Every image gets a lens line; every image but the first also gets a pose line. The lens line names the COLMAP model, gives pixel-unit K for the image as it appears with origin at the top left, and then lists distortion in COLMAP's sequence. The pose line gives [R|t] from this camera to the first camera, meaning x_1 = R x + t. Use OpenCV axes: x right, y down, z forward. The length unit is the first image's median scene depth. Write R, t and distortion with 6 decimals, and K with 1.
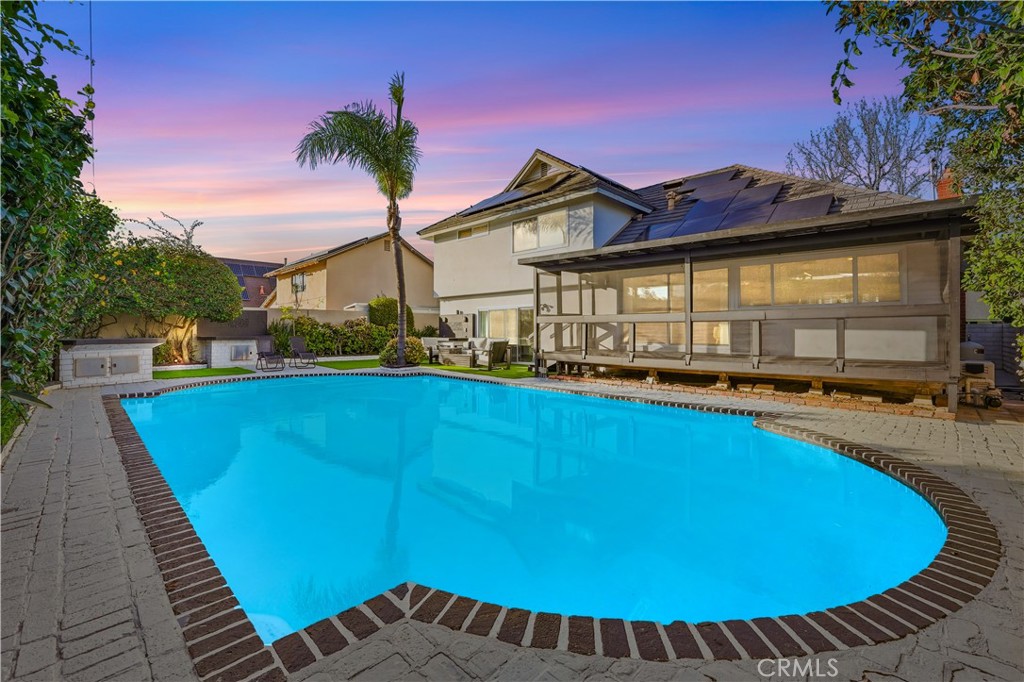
lens RADIAL K [[417.6, 0, 512.0], [0, 417.6, 341.0], [0, 0, 1]] dist [-0.018829, -0.000153]
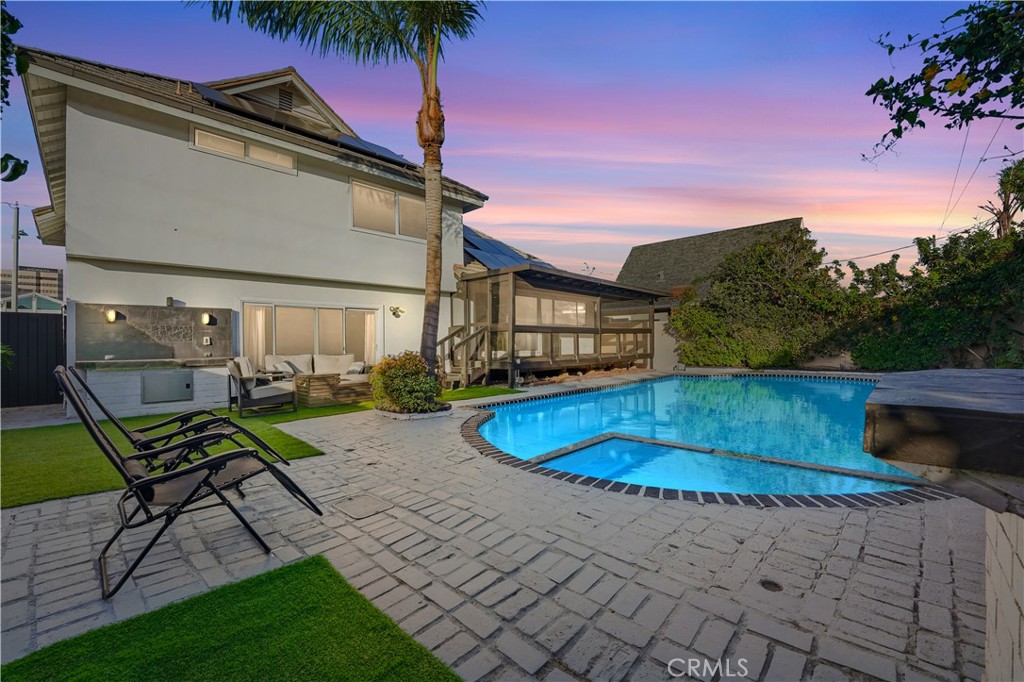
lens RADIAL K [[416.5, 0, 512.0], [0, 416.5, 341.0], [0, 0, 1]] dist [-0.022780, -0.000009]
pose [[-0.004064, 0.004980, 0.999979, -0.647960], [0.045814, 0.998939, -0.004789, -0.012751], [-0.998942, 0.045794, -0.004288, 0.752468]]
